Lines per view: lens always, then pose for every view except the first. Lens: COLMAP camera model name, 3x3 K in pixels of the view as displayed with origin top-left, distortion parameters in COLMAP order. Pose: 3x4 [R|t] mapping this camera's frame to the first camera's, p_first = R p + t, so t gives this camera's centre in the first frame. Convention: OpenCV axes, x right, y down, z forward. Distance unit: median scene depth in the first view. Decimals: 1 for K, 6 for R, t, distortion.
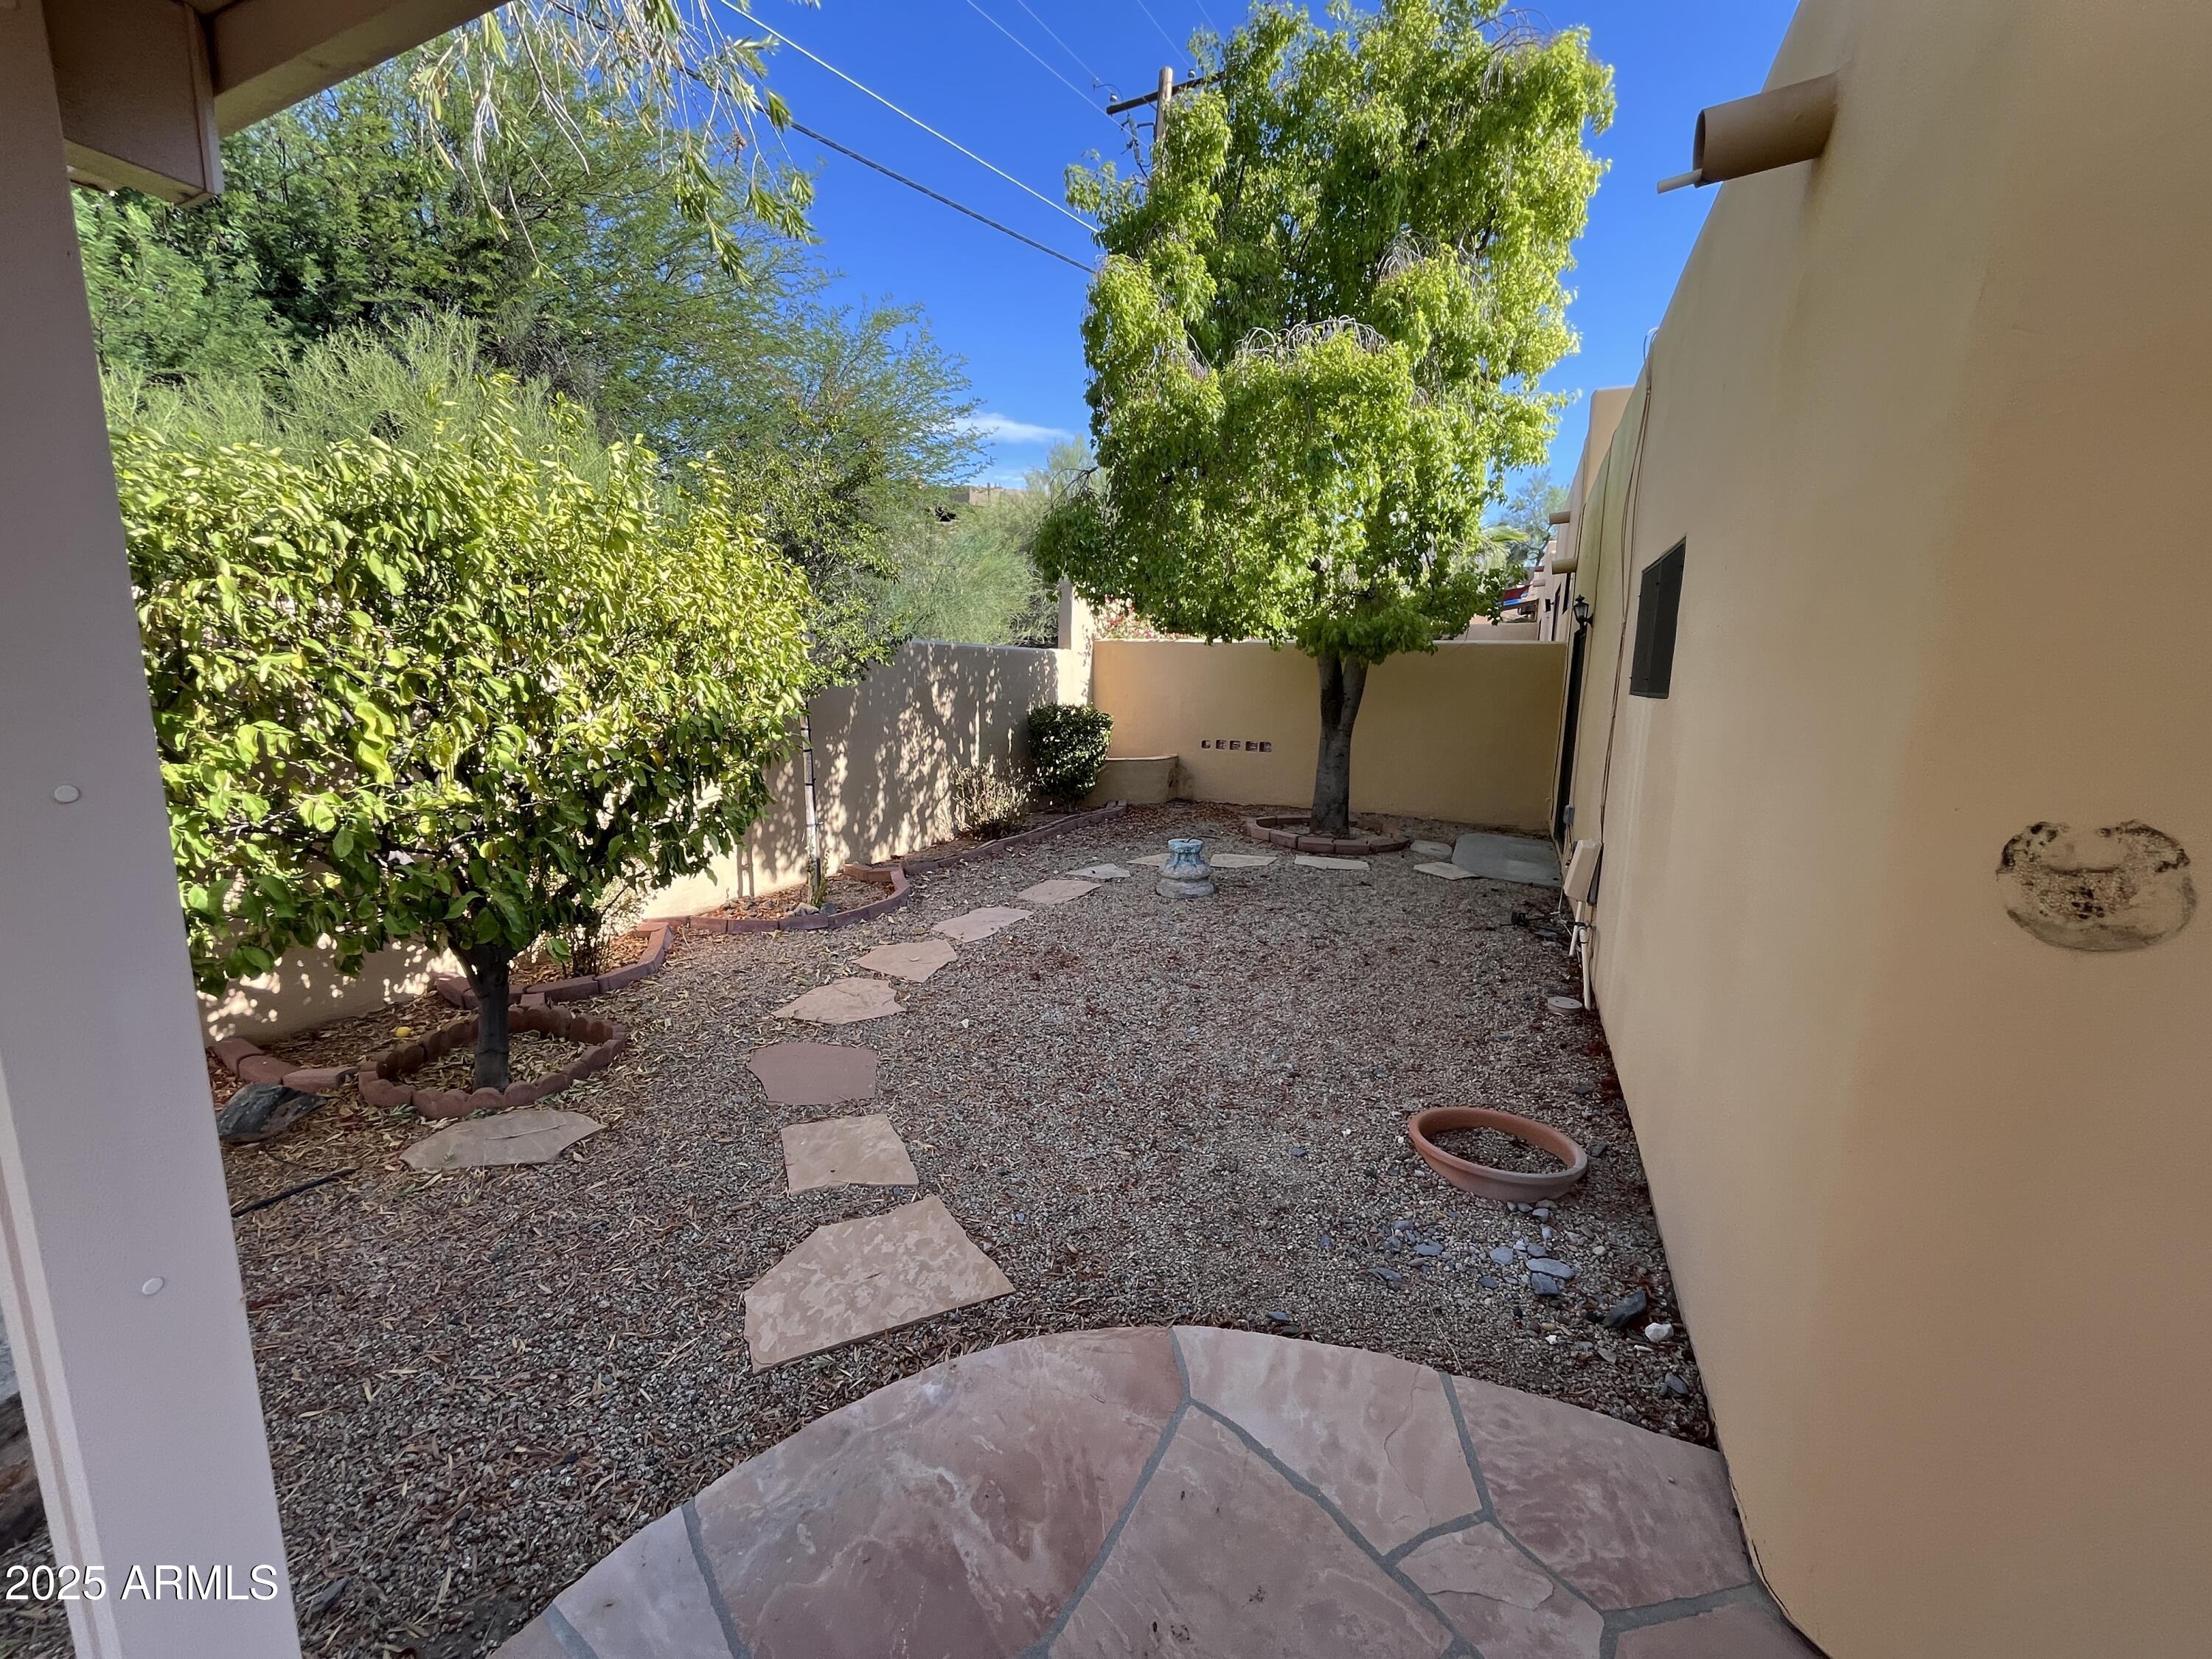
lens RADIAL K [[902.9, 0, 1120.6], [0, 902.9, 834.7], [0, 0, 1]] dist [-0.000936, -0.000716]
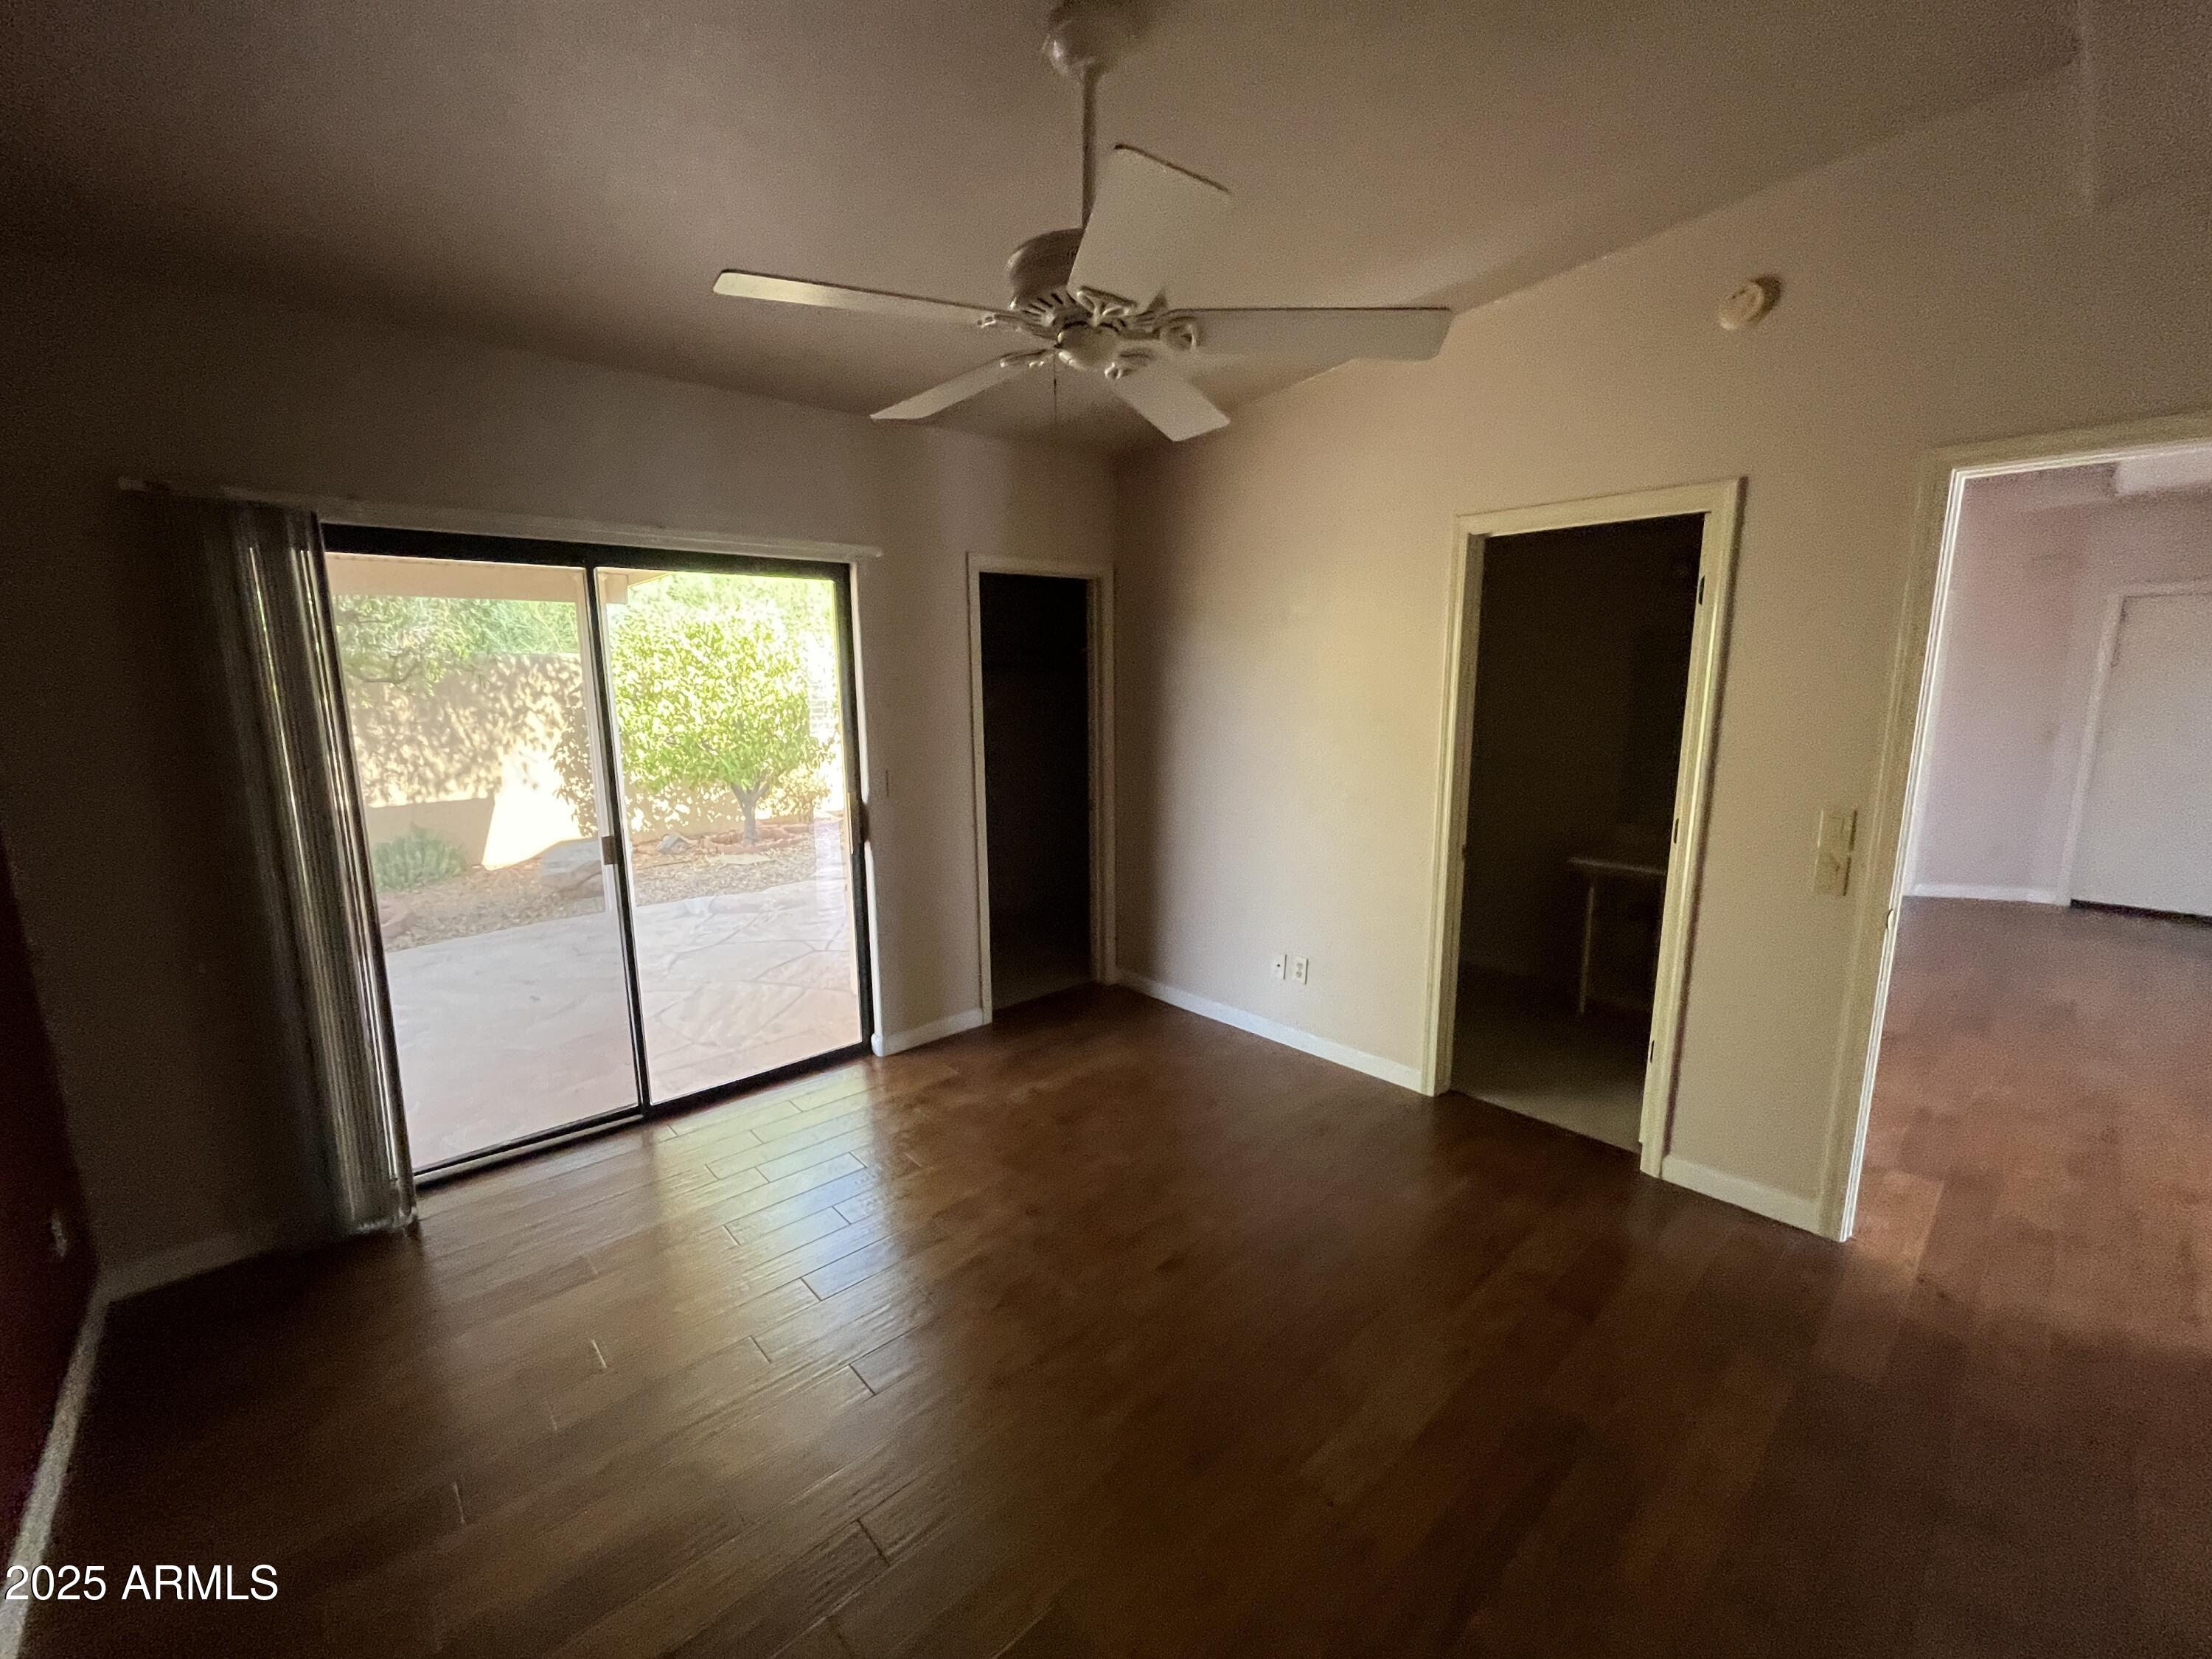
lens RADIAL K [[902.9, 0, 1137.9], [0, 902.9, 838.6], [0, 0, 1]] dist [-0.000936, -0.000716]
pose [[0.925810, 0.067762, -0.371866, 1.783884], [-0.063609, 0.997700, 0.023439, 0.174912], [0.372599, 0.001953, 0.927991, -1.318530]]
